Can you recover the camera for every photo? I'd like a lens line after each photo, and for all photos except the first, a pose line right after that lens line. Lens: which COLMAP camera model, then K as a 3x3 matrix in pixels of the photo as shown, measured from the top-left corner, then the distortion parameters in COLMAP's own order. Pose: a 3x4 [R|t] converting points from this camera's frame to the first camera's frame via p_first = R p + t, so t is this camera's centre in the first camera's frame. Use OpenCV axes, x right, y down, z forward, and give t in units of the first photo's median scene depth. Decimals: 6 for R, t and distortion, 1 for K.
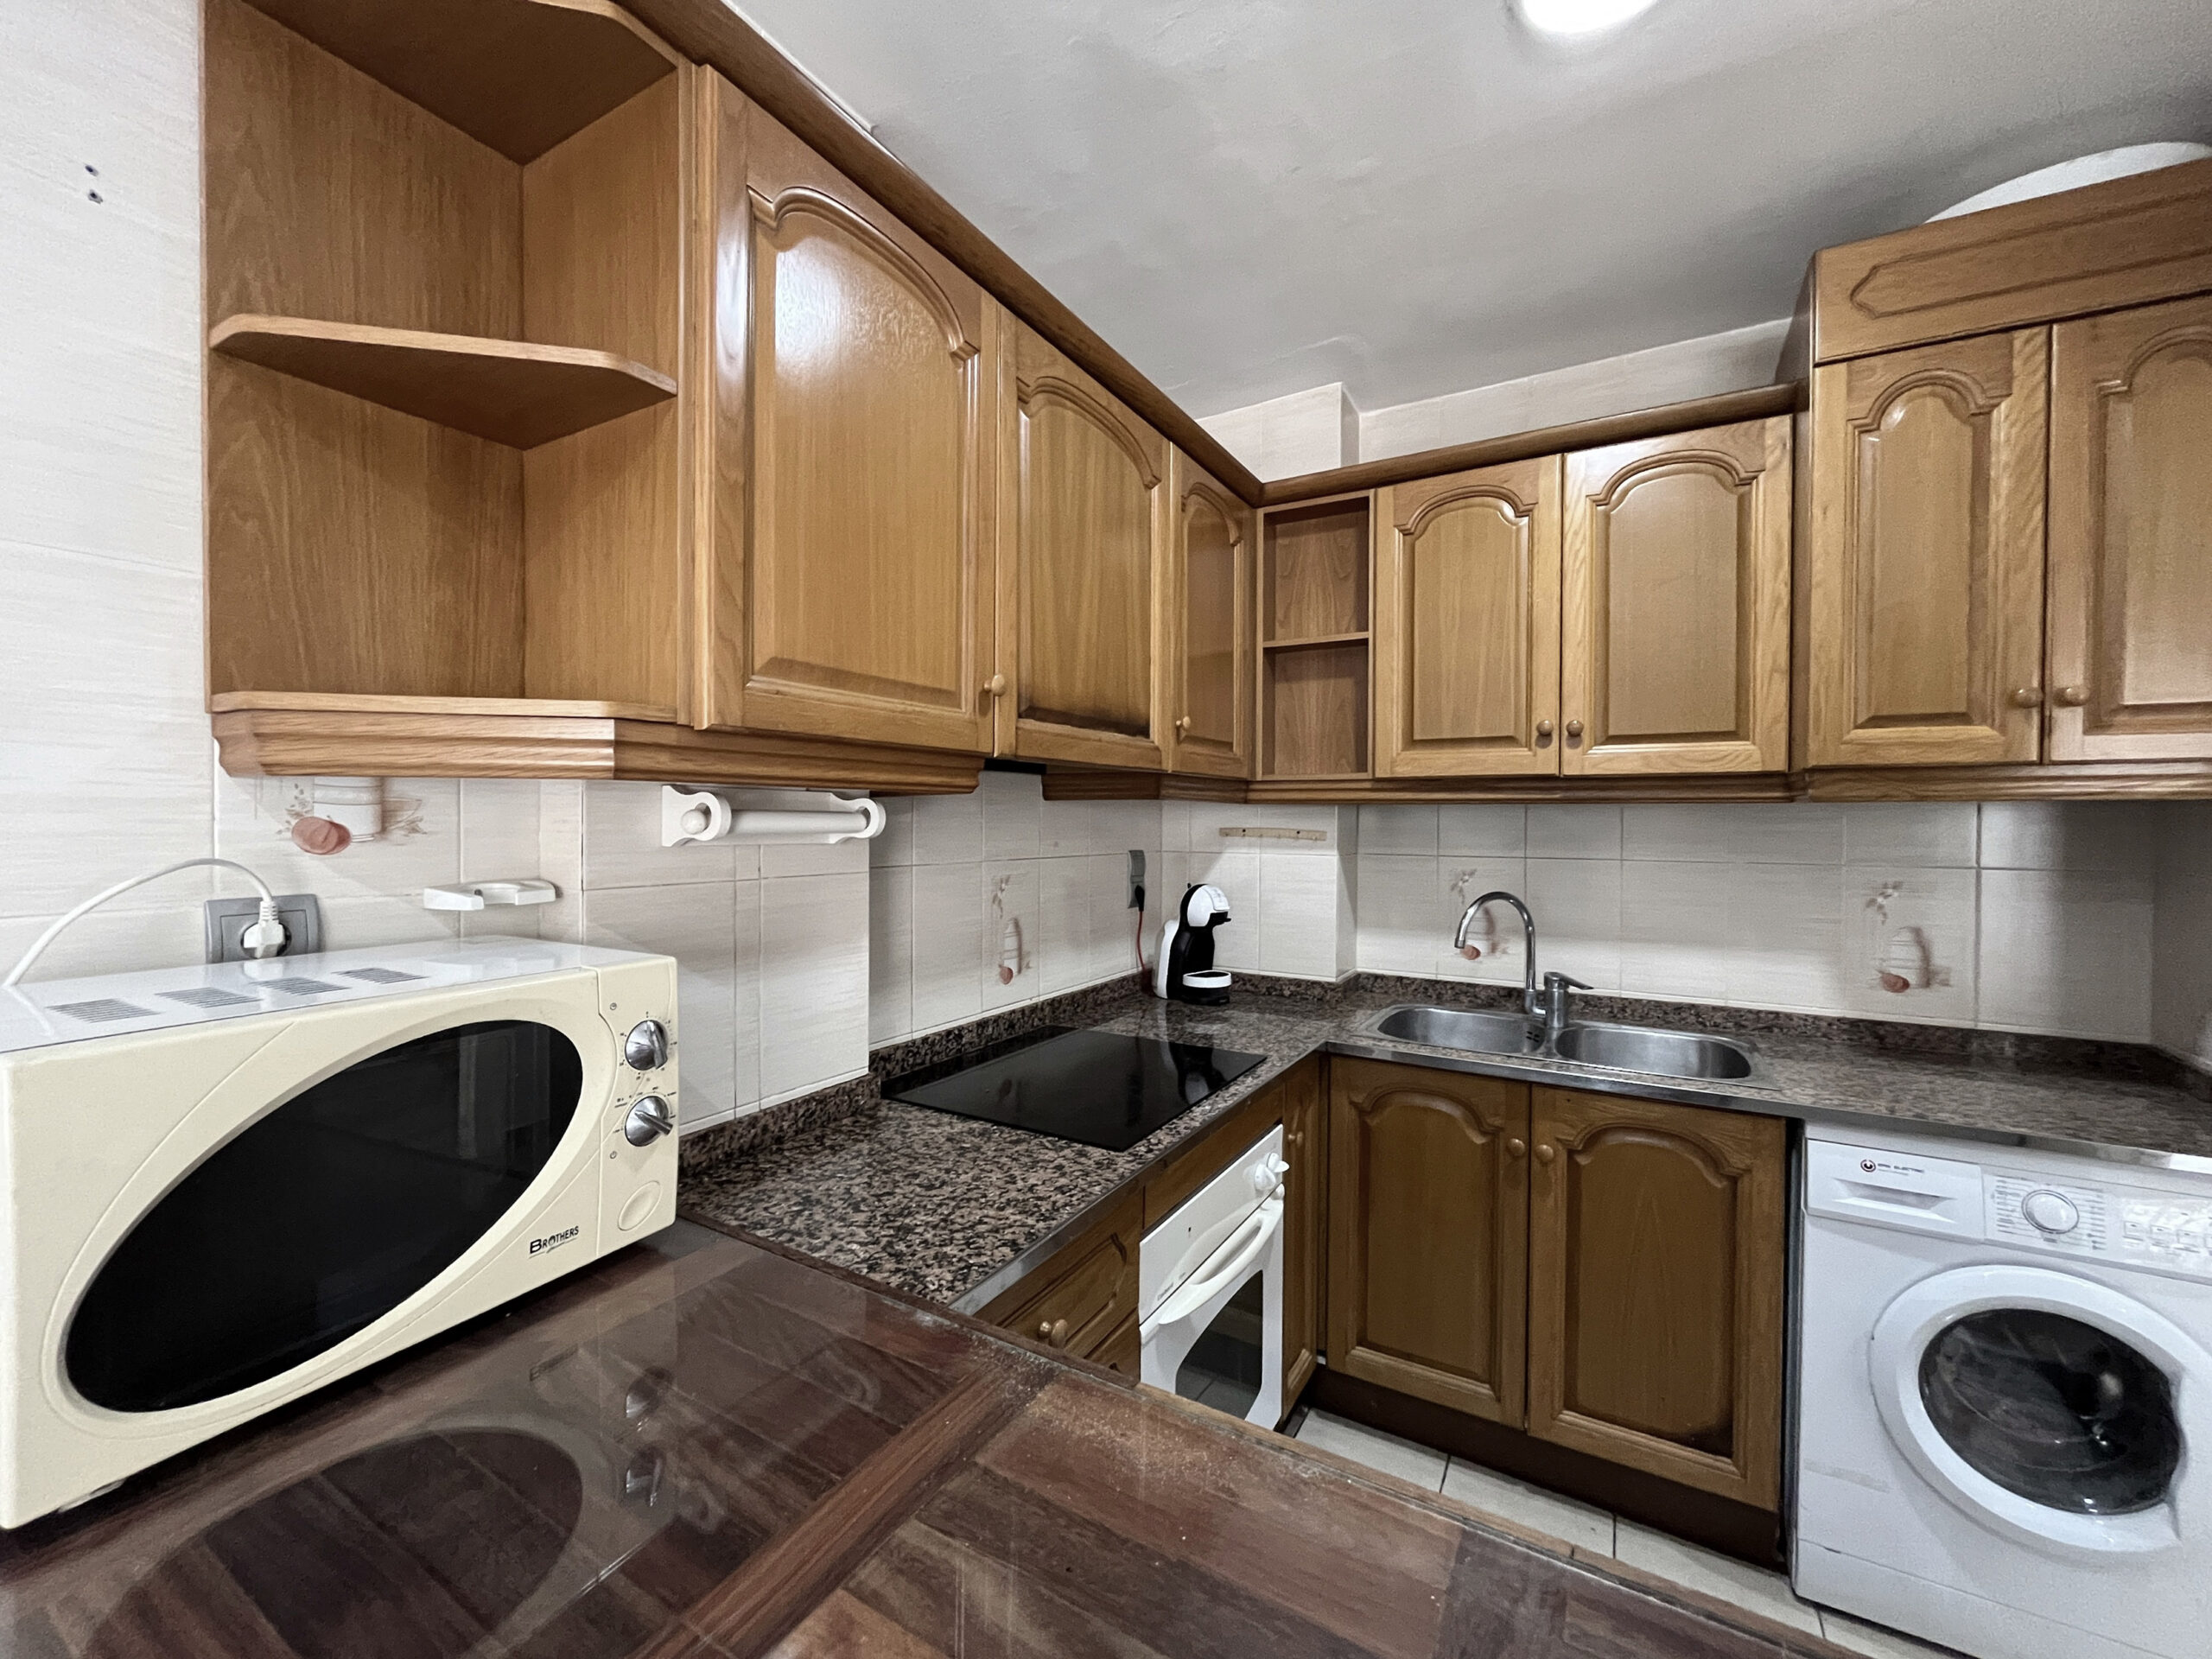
lens RADIAL K [[902.2, 0, 1100.7], [0, 902.2, 827.7], [0, 0, 1]] dist [-0.001774, 0.001260]
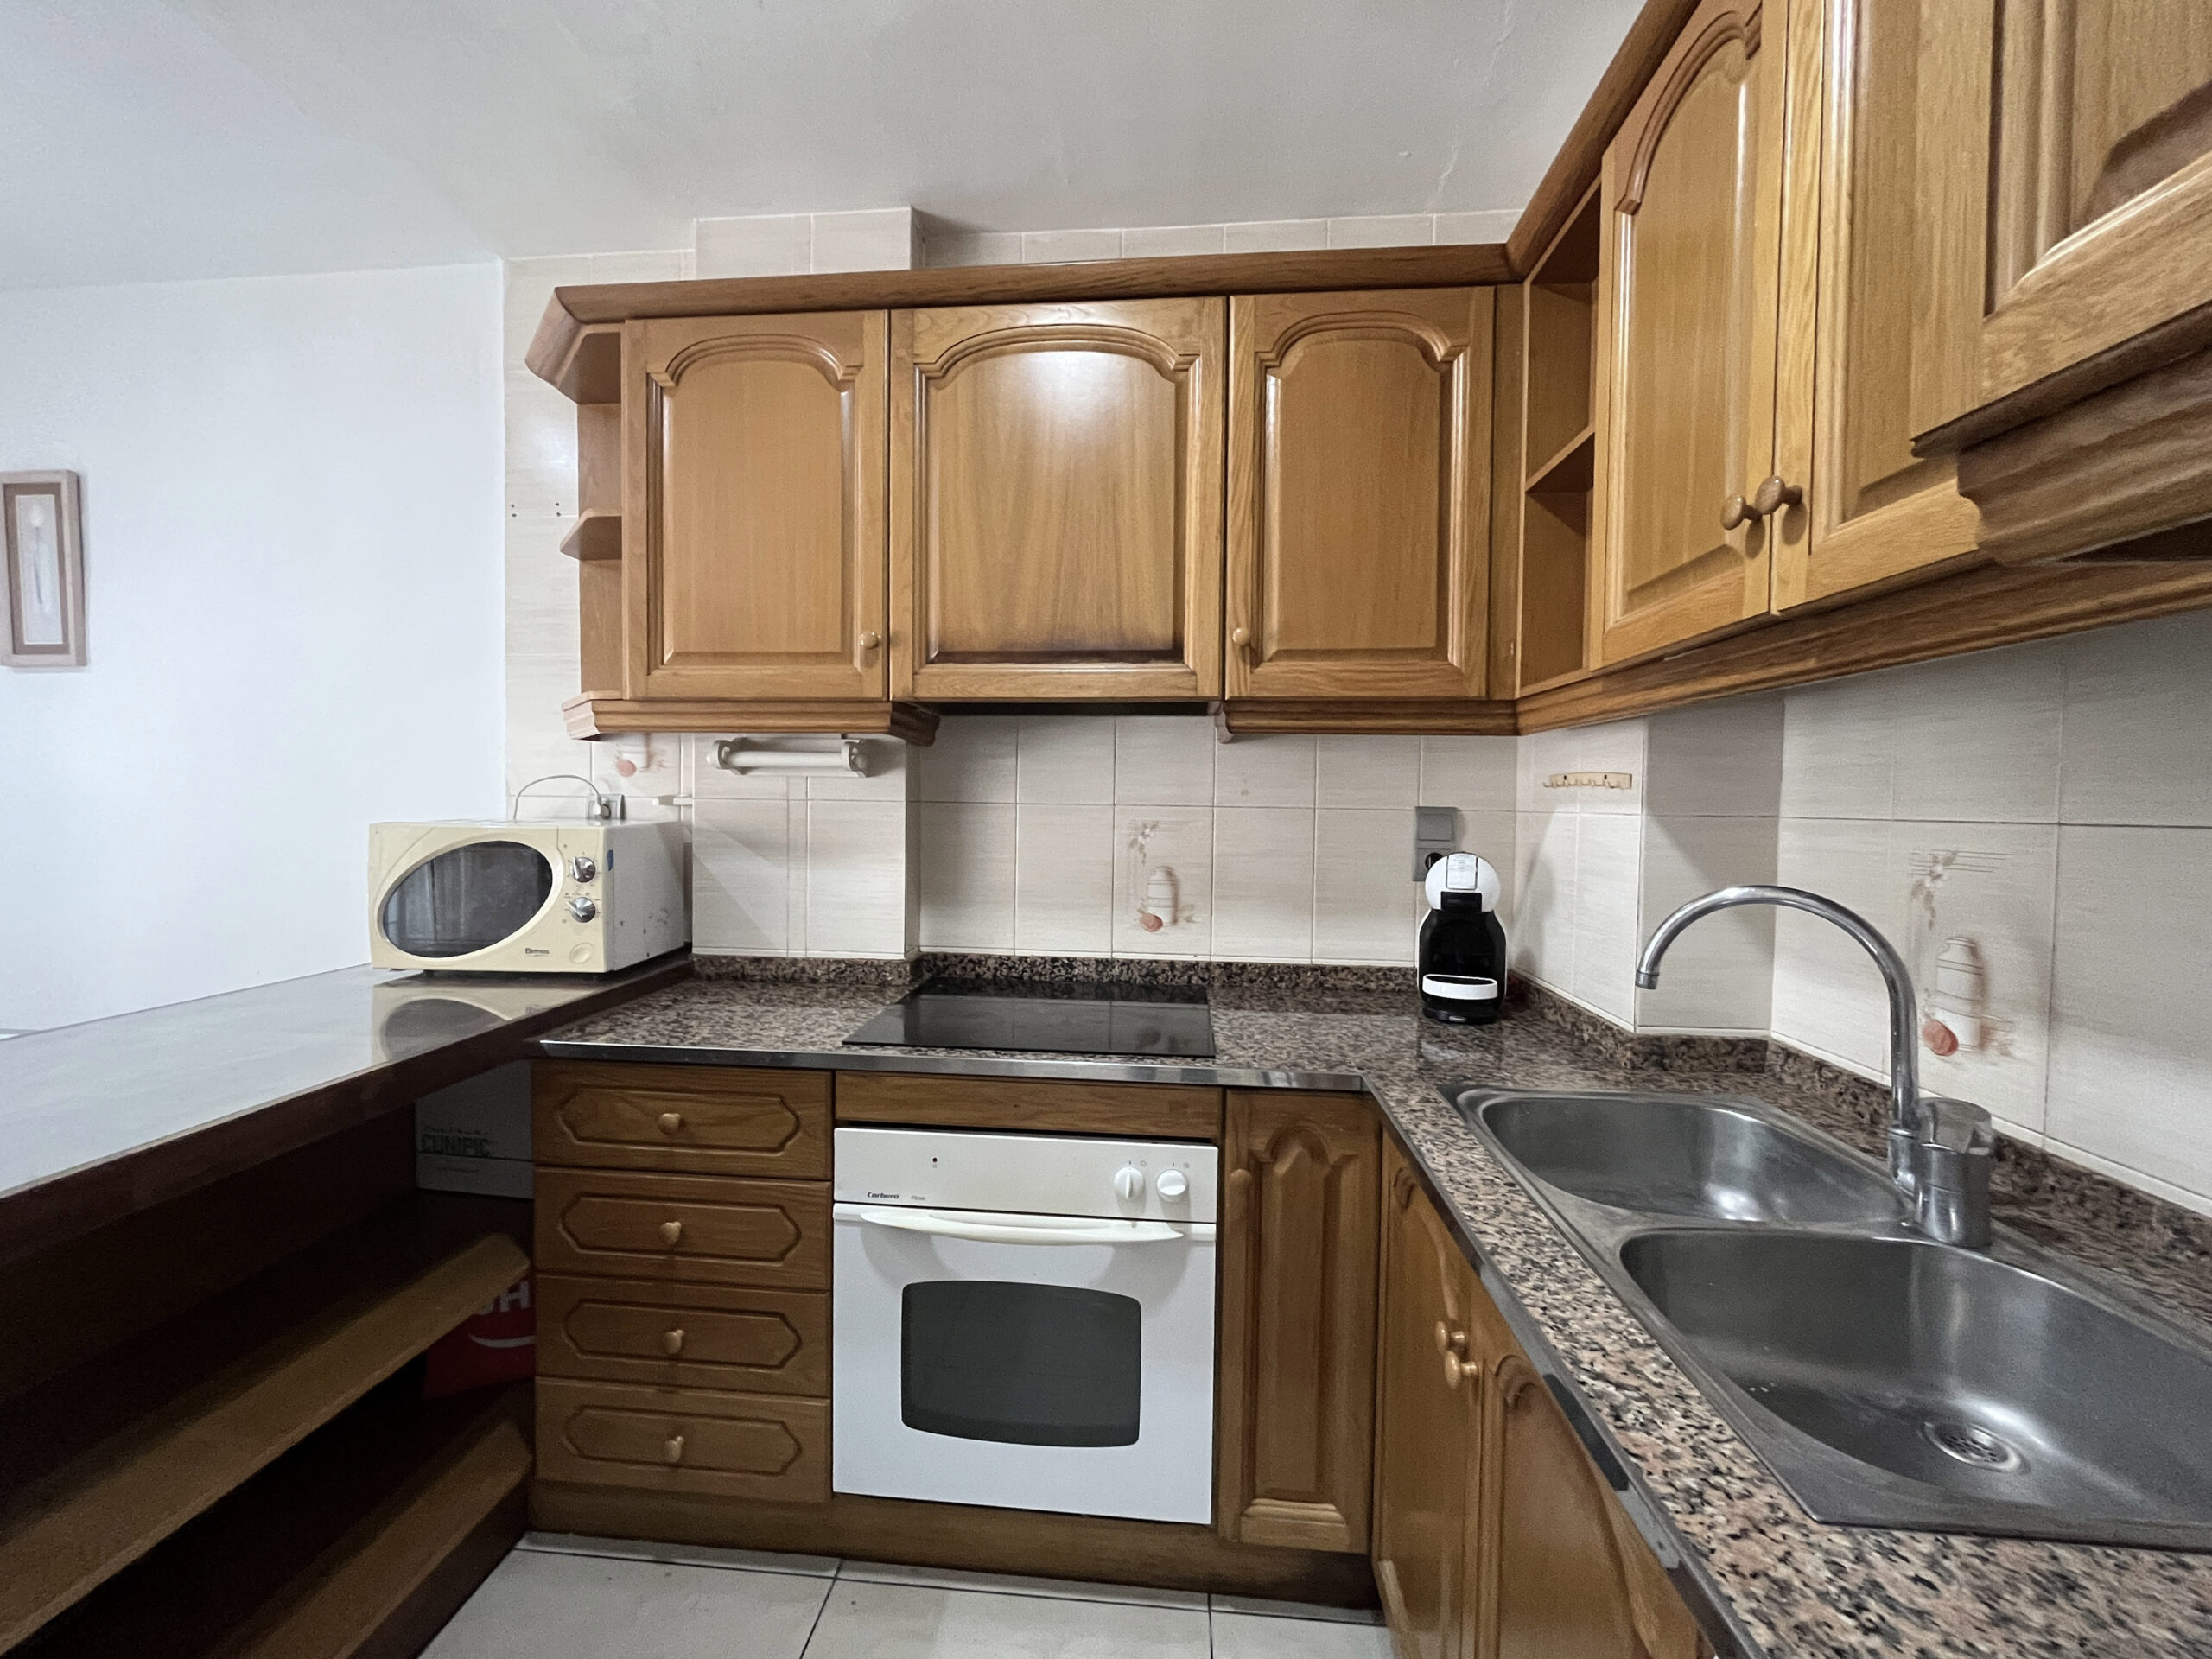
lens RADIAL K [[902.2, 0, 1092.7], [0, 902.2, 828.1], [0, 0, 1]] dist [-0.001774, 0.001260]
pose [[0.425538, 0.026214, -0.904561, 0.870852], [-0.020239, 0.999606, 0.019447, 0.049194], [0.904714, 0.010032, 0.425901, 0.605785]]
